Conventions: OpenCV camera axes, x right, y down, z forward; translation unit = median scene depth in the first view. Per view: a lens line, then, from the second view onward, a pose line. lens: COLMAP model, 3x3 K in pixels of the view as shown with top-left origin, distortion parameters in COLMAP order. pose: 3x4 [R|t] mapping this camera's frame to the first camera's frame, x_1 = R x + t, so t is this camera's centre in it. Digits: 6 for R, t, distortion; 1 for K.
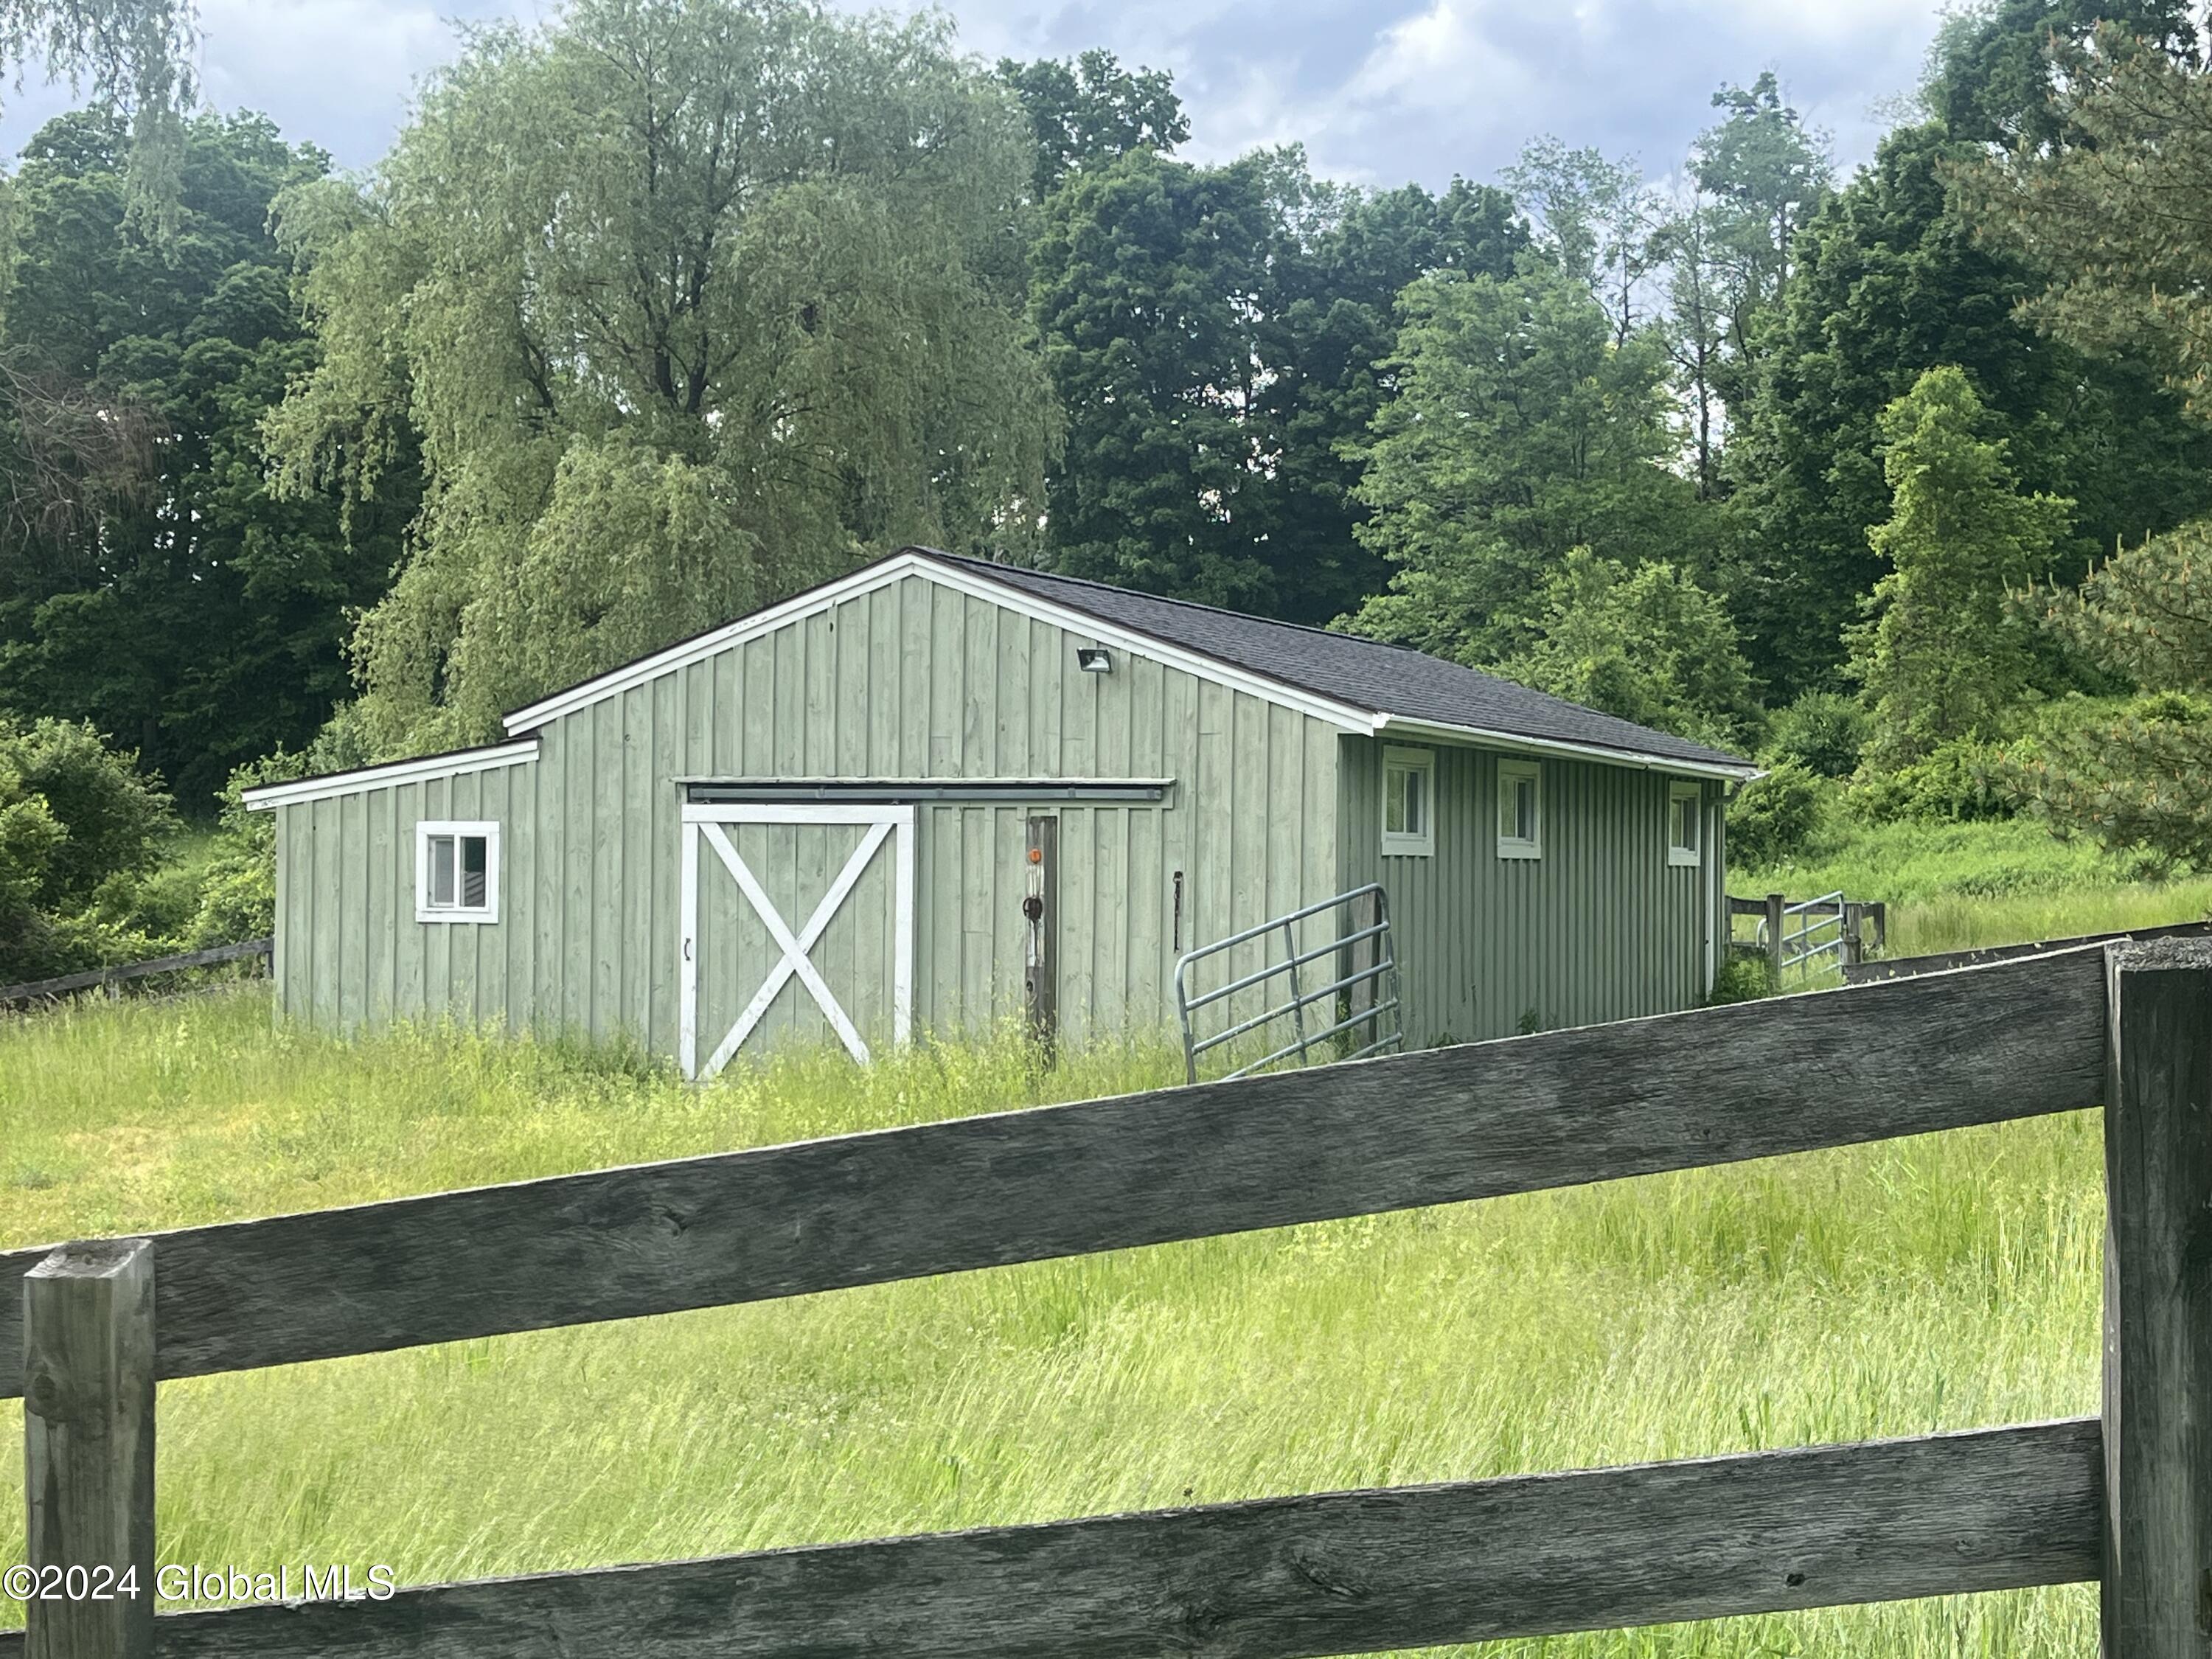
lens RADIAL K [[3147.4, 0, 1107.6], [0, 3147.4, 832.4], [0, 0, 1]] dist [0.097629, 0.000000]
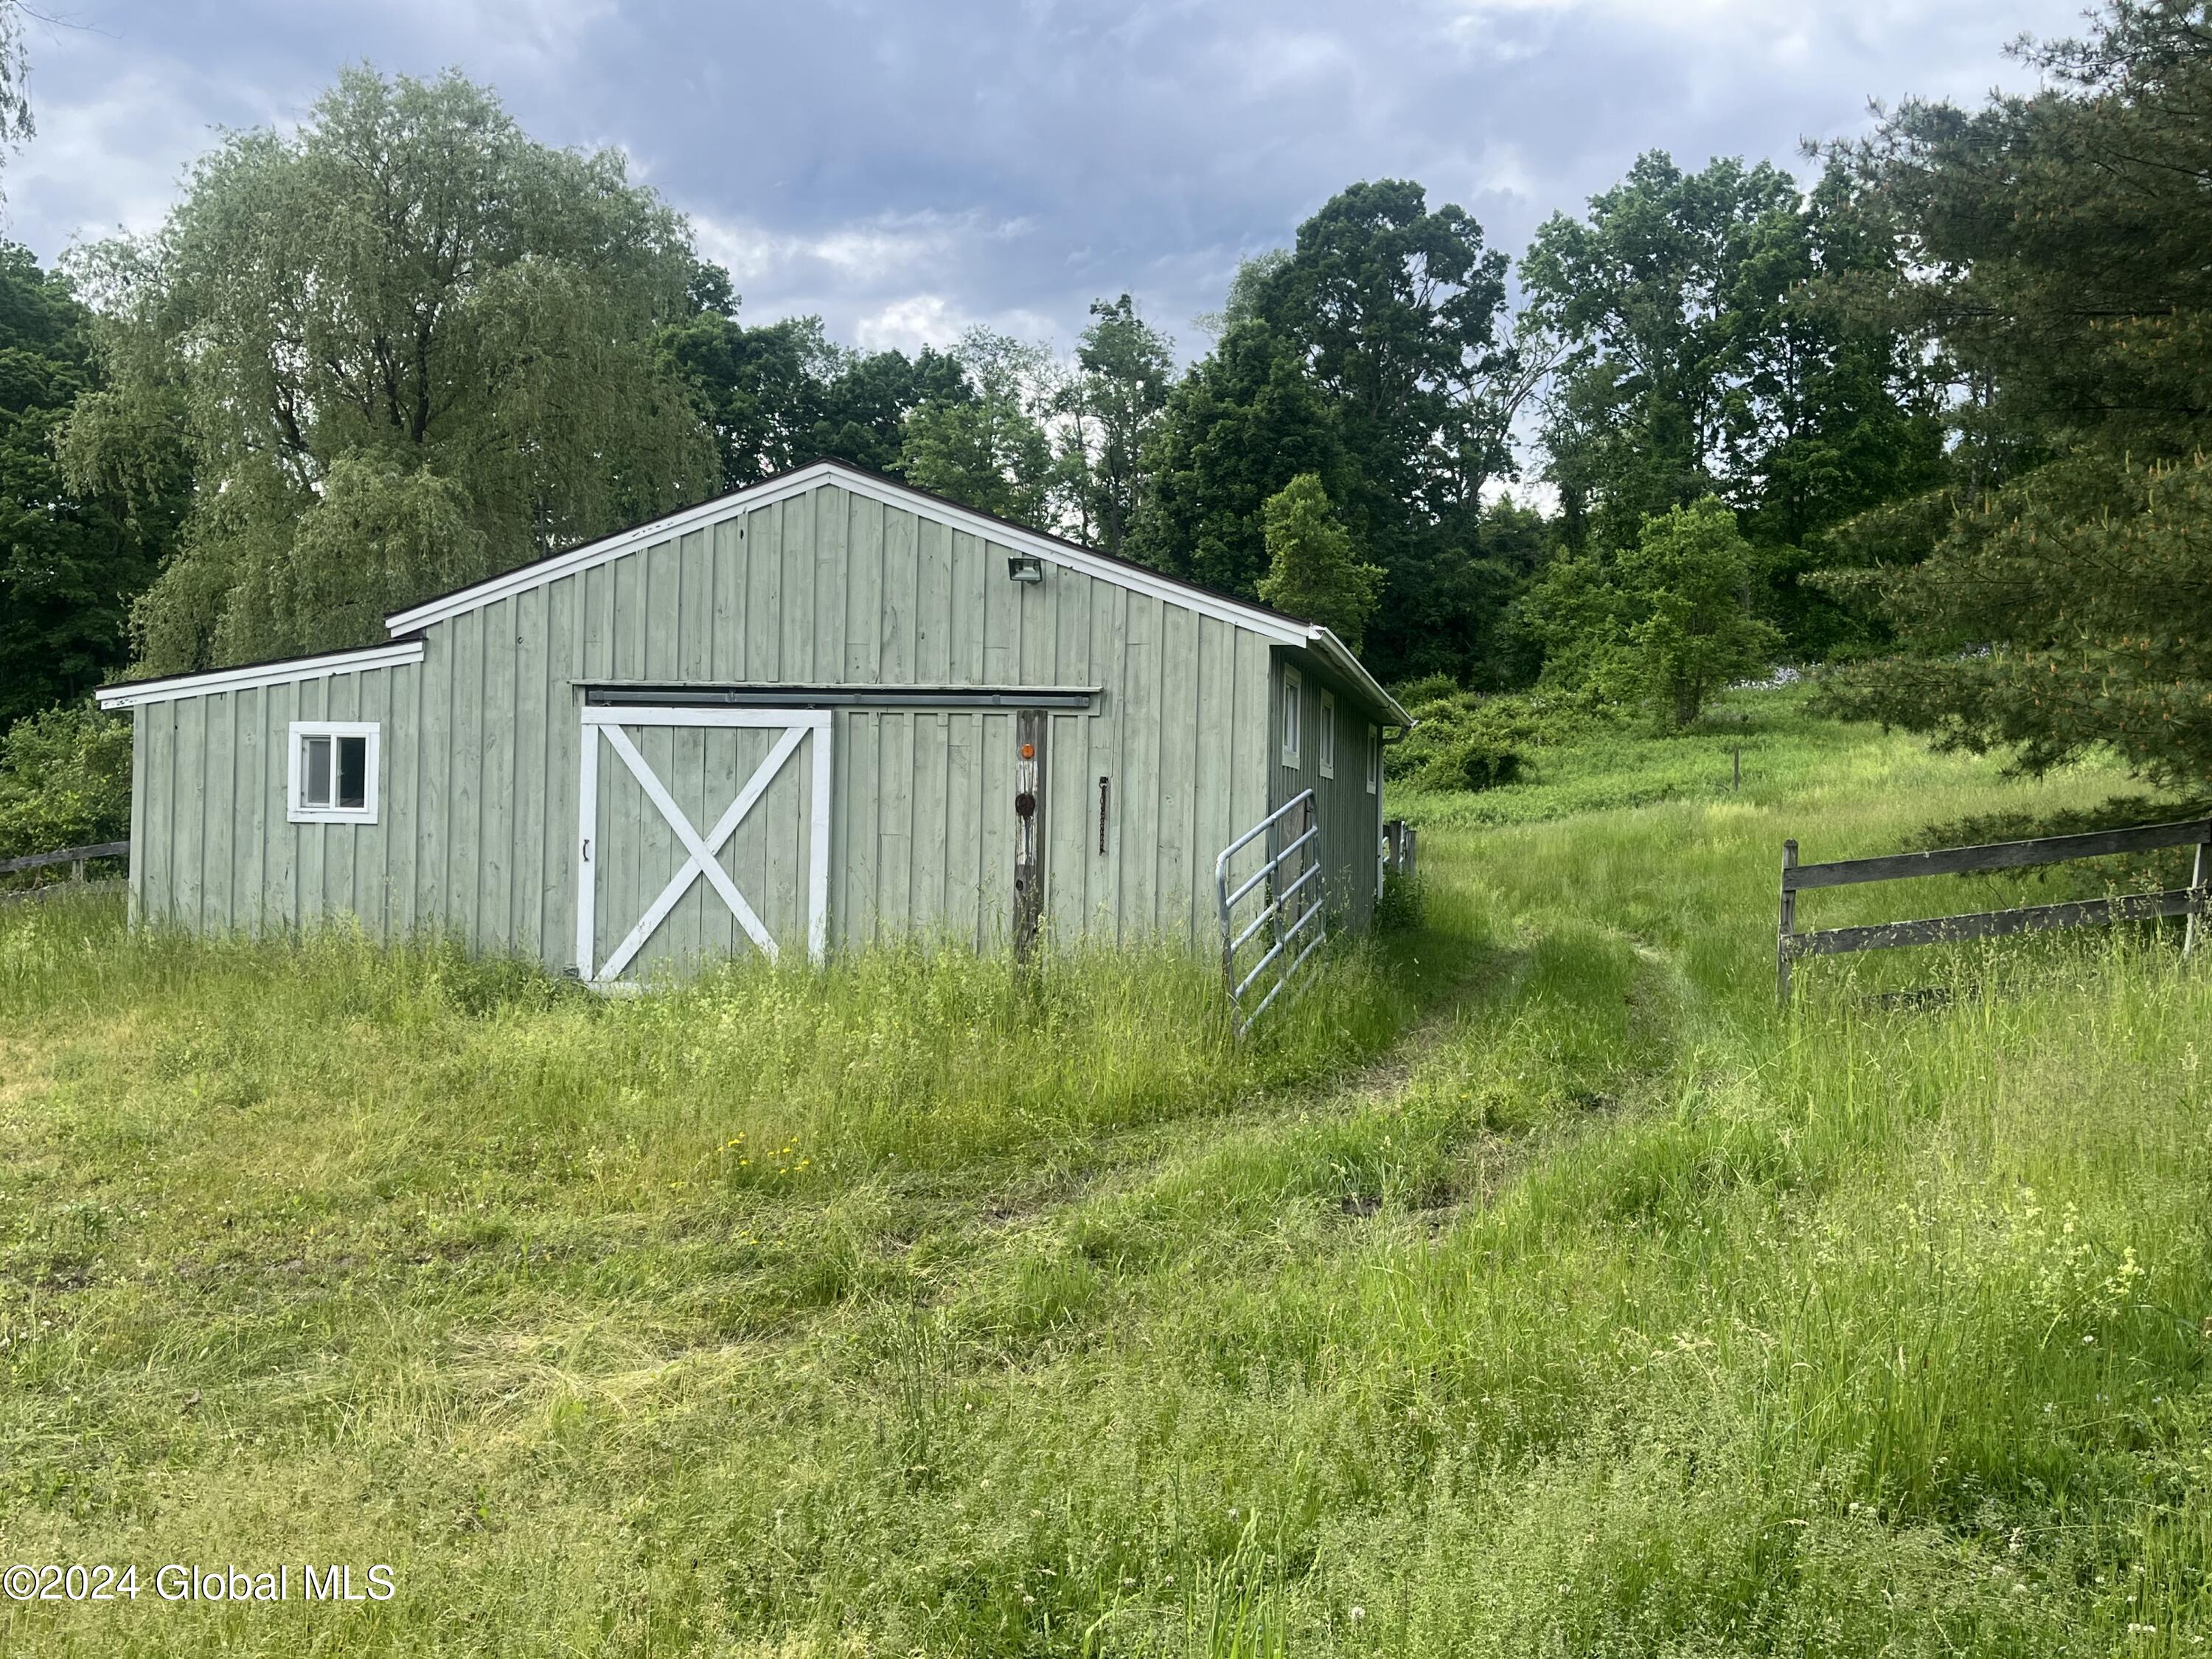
lens RADIAL K [[2050.4, 0, 1099.9], [0, 2050.4, 809.5], [0, 0, 1]] dist [0.035230, 0.000000]
pose [[0.974621, 0.013537, 0.223453, -0.114465], [-0.014524, 0.999891, 0.002773, 0.018900], [-0.223391, -0.005948, 0.974711, 0.308856]]
